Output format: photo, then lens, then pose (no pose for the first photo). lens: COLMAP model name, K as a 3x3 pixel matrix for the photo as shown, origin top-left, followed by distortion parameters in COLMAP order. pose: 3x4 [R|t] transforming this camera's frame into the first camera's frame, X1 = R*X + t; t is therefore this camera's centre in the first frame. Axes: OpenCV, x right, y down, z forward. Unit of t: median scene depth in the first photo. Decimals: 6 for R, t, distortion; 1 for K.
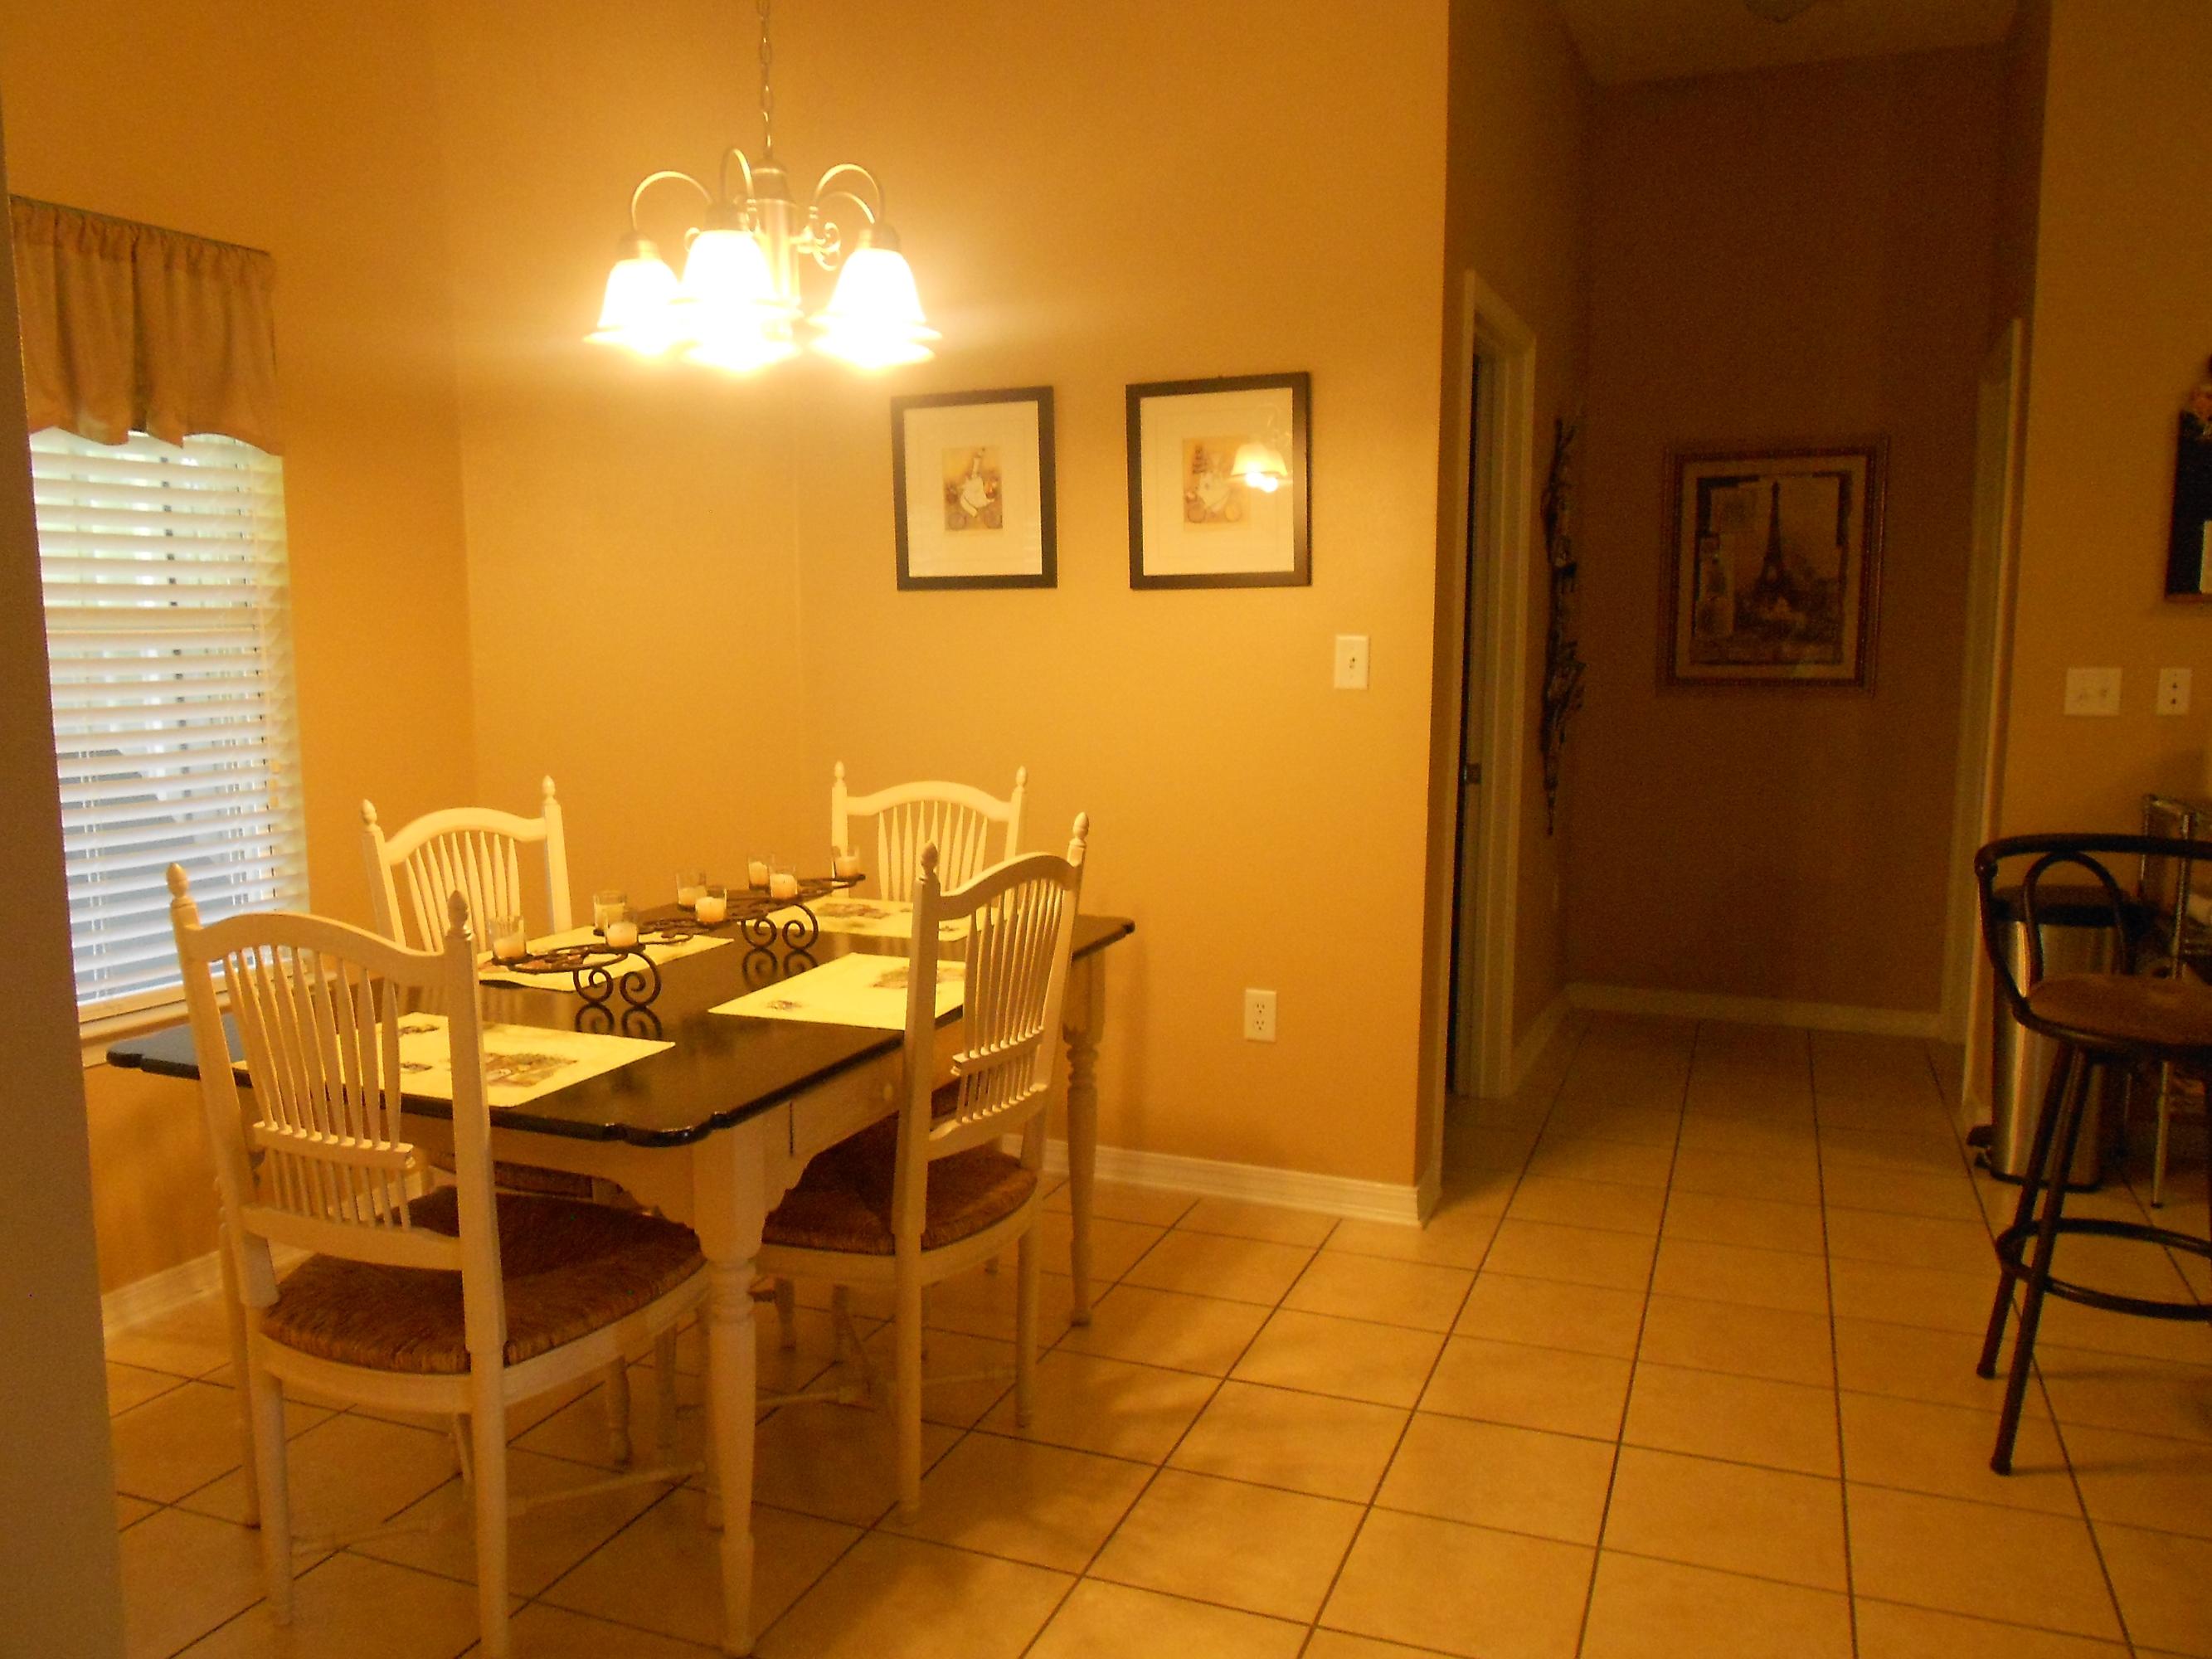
lens RADIAL K [[1723.6, 0, 1104.2], [0, 1723.6, 842.1], [0, 0, 1]] dist [0.013835, -0.009079]
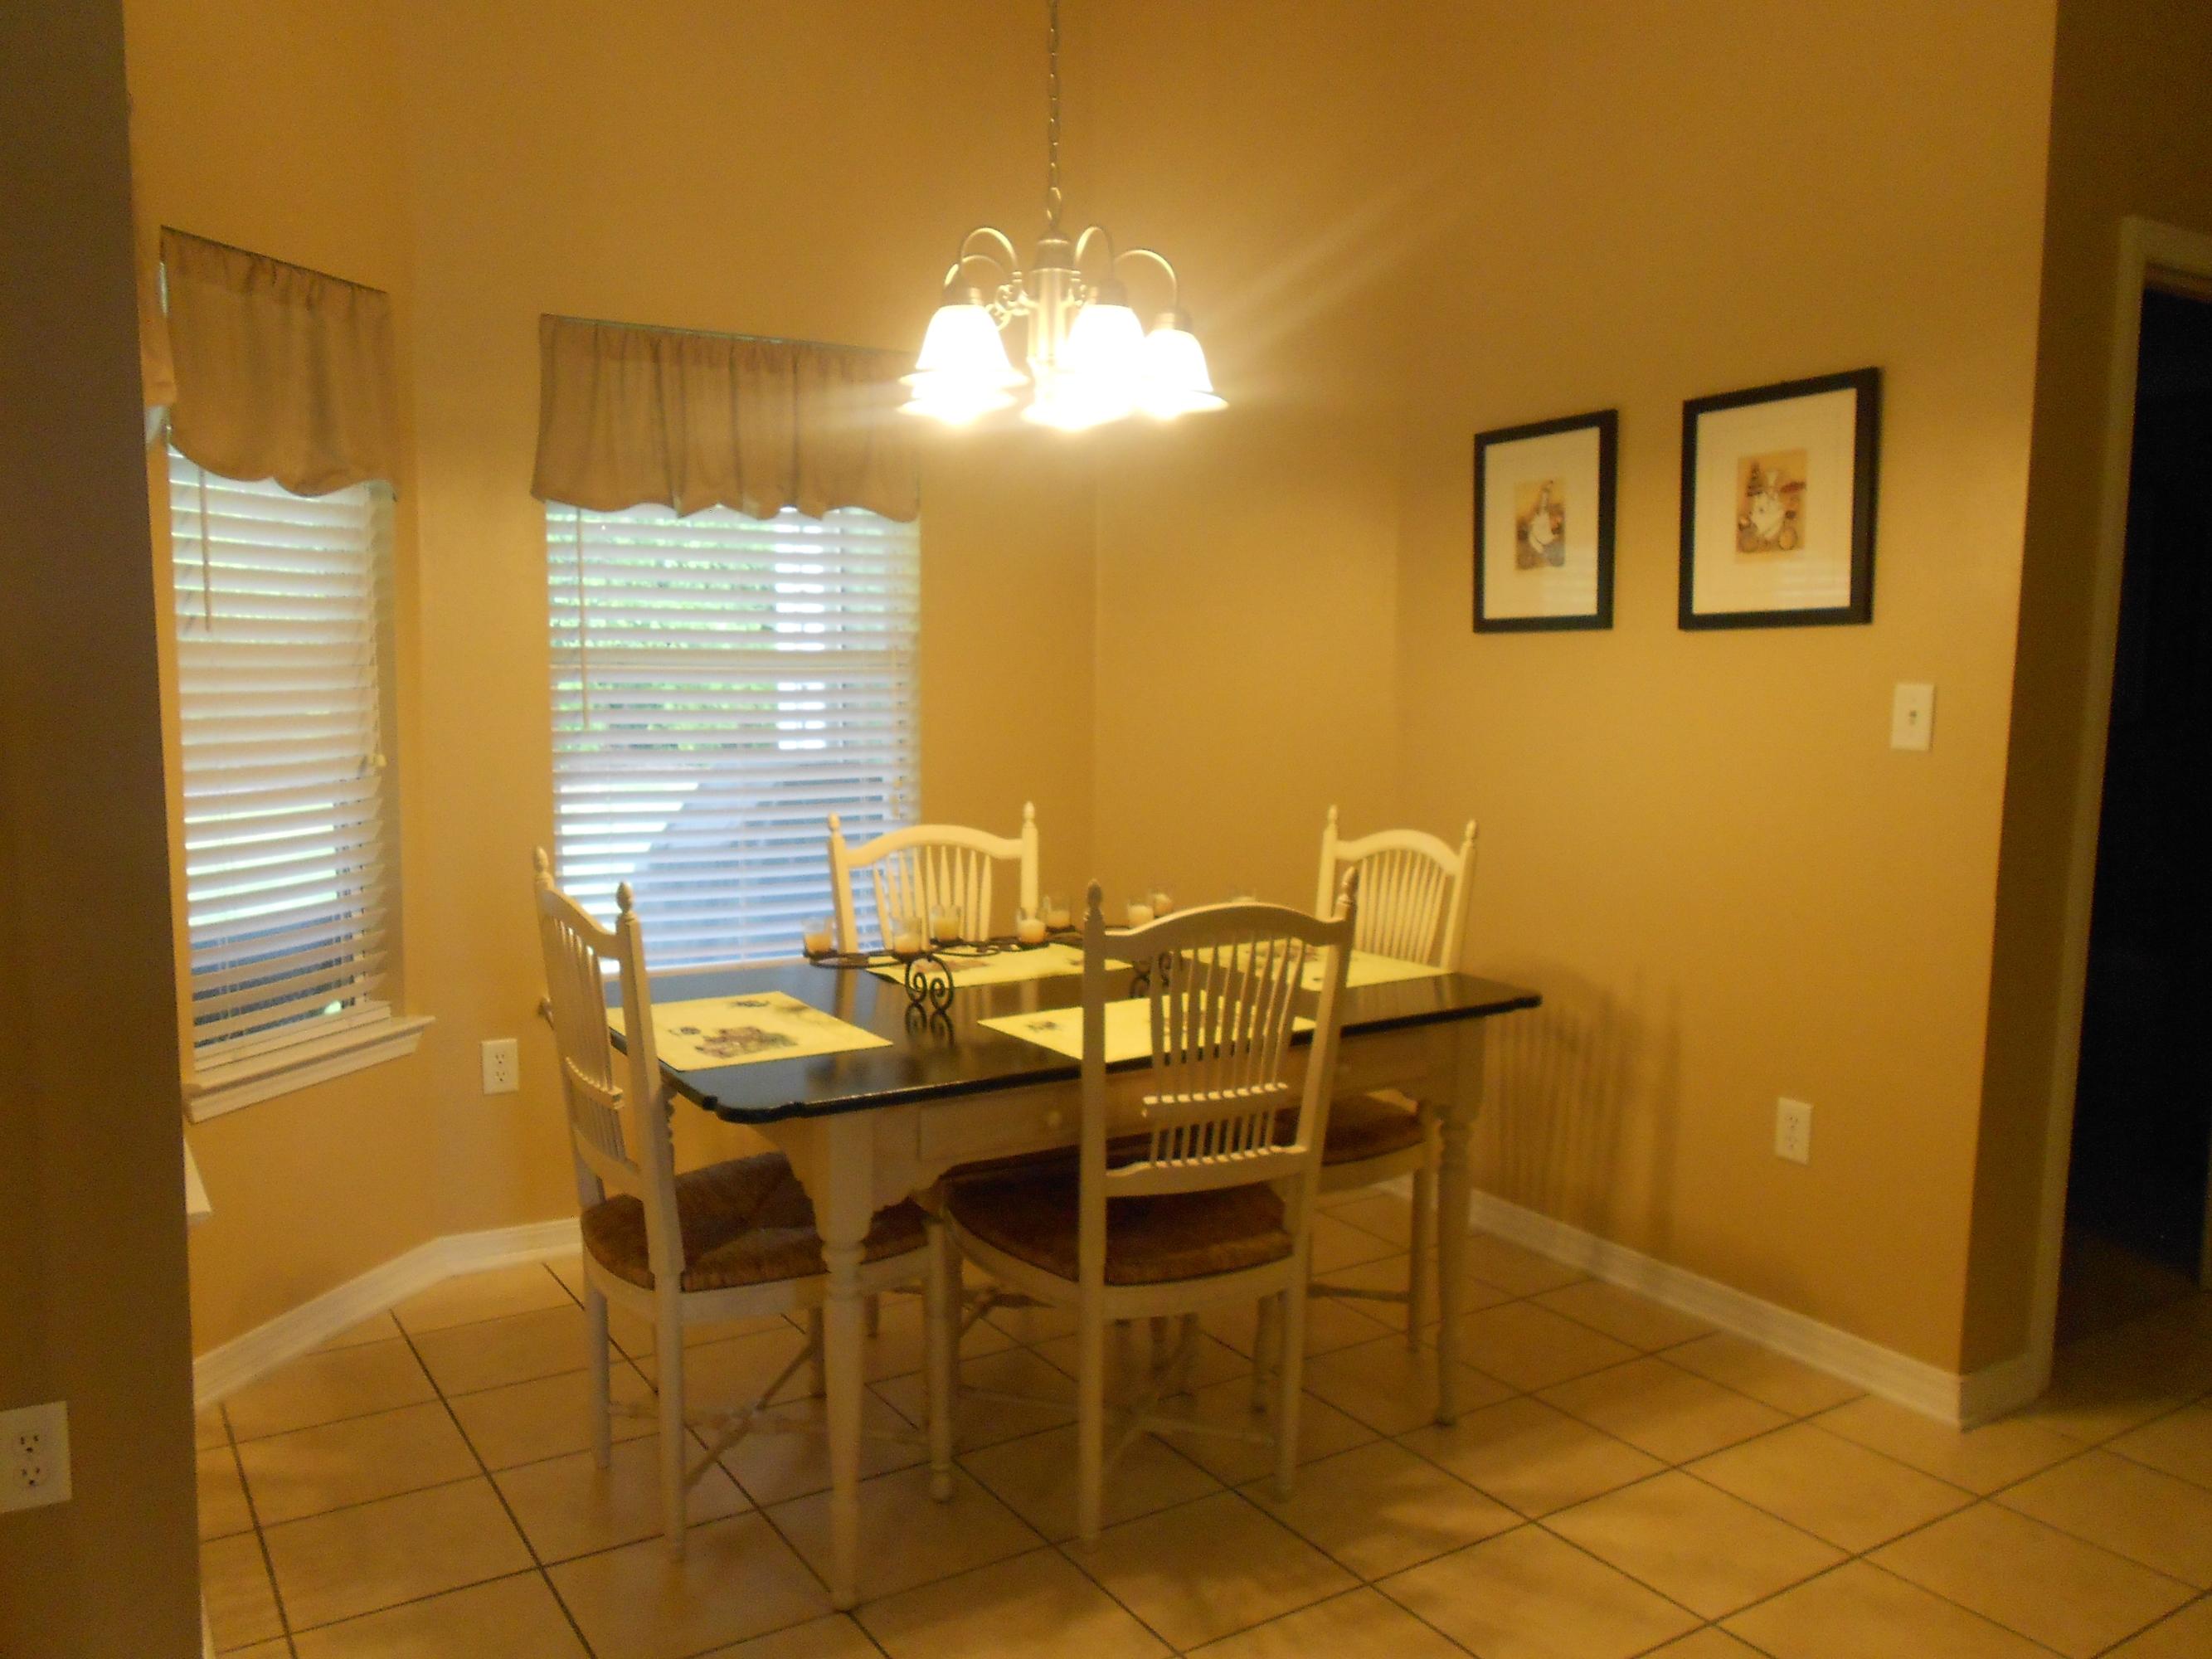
lens RADIAL K [[1723.6, 0, 1106.8], [0, 1723.6, 838.6], [0, 0, 1]] dist [0.013835, -0.009079]
pose [[0.808300, 0.064163, -0.585265, 0.329054], [-0.079984, 0.996795, -0.001185, -0.015607], [0.583313, 0.047769, 0.810842, 0.118732]]
